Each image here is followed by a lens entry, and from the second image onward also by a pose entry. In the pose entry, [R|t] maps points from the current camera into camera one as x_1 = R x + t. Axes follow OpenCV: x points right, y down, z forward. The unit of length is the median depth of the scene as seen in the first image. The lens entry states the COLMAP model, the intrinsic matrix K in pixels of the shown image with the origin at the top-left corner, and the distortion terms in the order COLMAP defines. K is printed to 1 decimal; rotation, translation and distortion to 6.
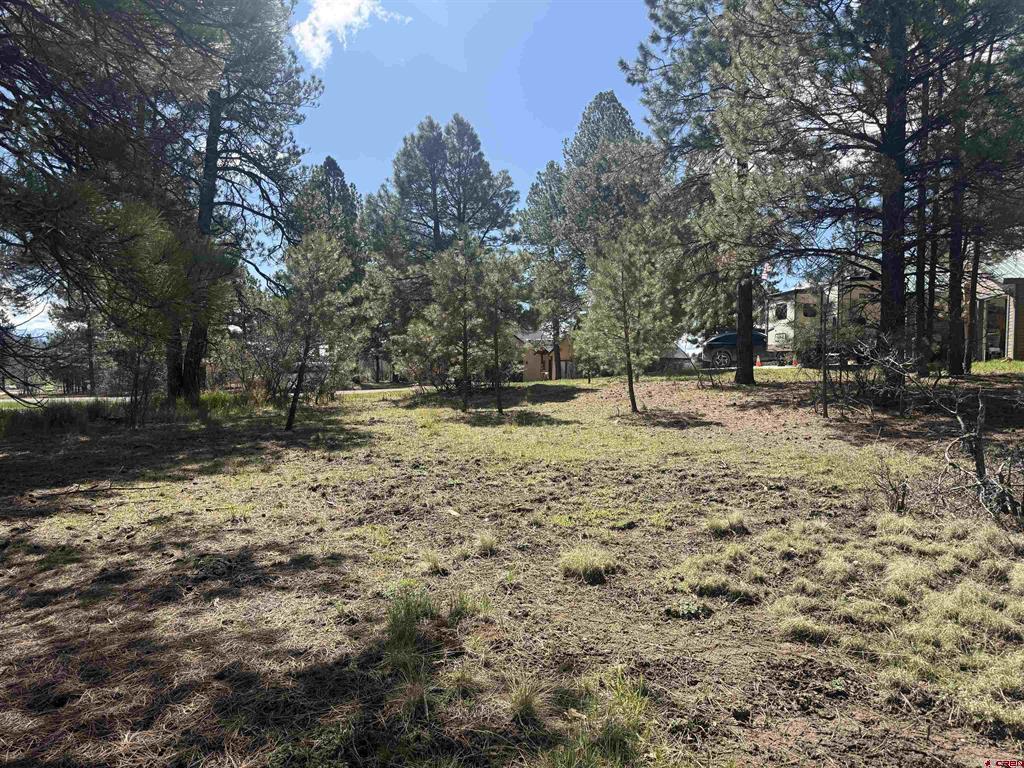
lens RADIAL K [[739.0, 0, 509.3], [0, 739.0, 387.1], [0, 0, 1]] dist [0.004773, -0.001098]
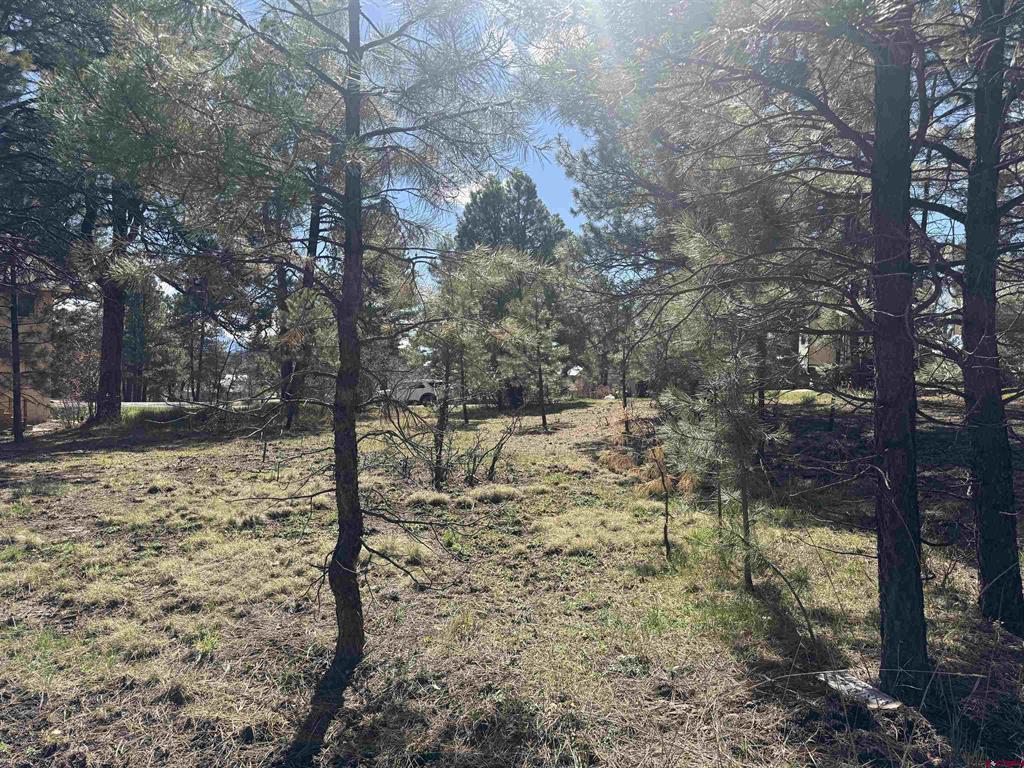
lens RADIAL K [[739.0, 0, 512.6], [0, 739.0, 379.6], [0, 0, 1]] dist [0.004773, -0.001098]
pose [[0.955630, 0.011935, -0.294327, 0.271977], [-0.019695, 0.999532, -0.023417, -0.006238], [0.293910, 0.028174, 0.955418, -0.117244]]
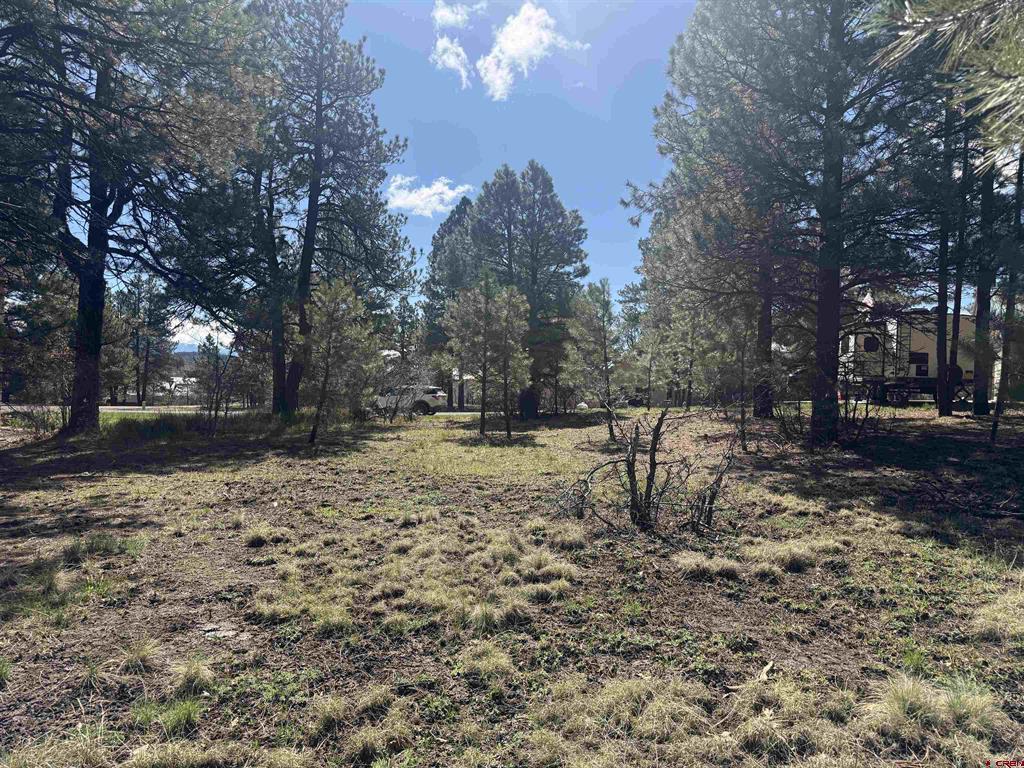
lens RADIAL K [[739.0, 0, 515.1], [0, 739.0, 386.5], [0, 0, 1]] dist [0.004773, -0.001098]
pose [[0.975263, 0.023463, -0.219799, 0.151345], [-0.029642, 0.999252, -0.024853, -0.007474], [0.219051, 0.030754, 0.975229, -0.059609]]
